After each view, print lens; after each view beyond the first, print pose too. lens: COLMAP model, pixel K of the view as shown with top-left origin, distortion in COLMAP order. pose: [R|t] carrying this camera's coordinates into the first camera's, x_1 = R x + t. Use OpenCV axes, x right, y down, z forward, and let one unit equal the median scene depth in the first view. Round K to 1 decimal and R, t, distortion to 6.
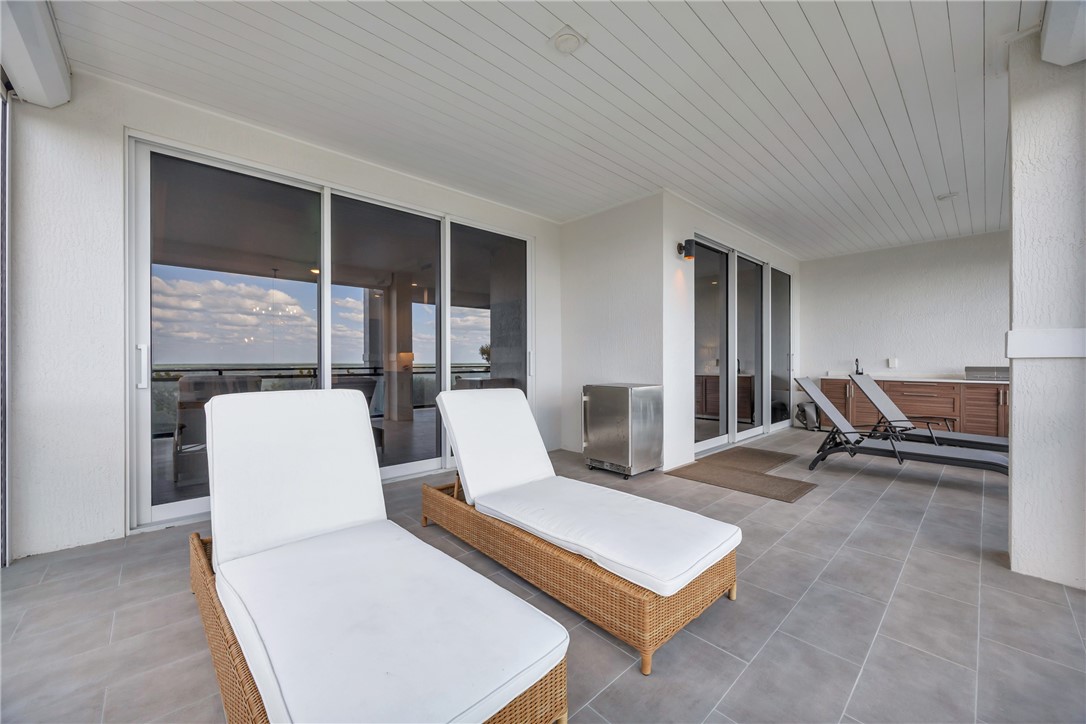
lens RADIAL K [[416.7, 0, 542.8], [0, 416.7, 356.2], [0, 0, 1]] dist [-0.006832, 0.000303]
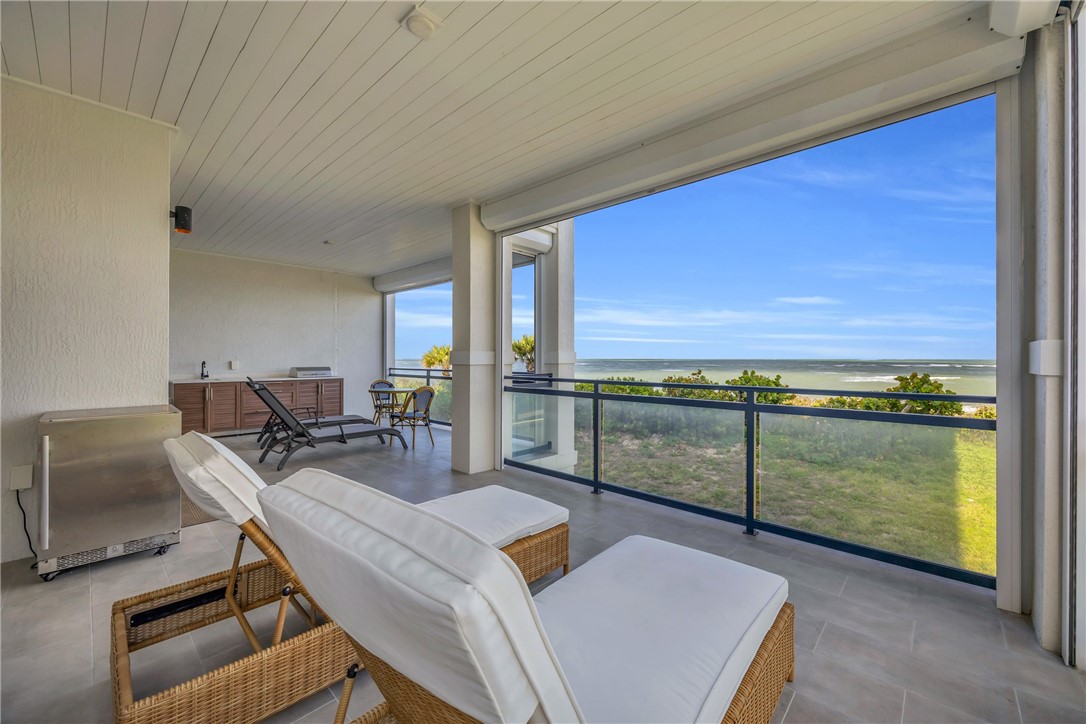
lens RADIAL K [[416.7, 0, 542.8], [0, 416.7, 356.2], [0, 0, 1]] dist [-0.006832, 0.000303]
pose [[-0.072428, 0.015767, 0.997249, -0.336266], [-0.008261, 0.999831, -0.016408, 0.004967], [-0.997339, -0.009427, -0.072285, 0.339459]]
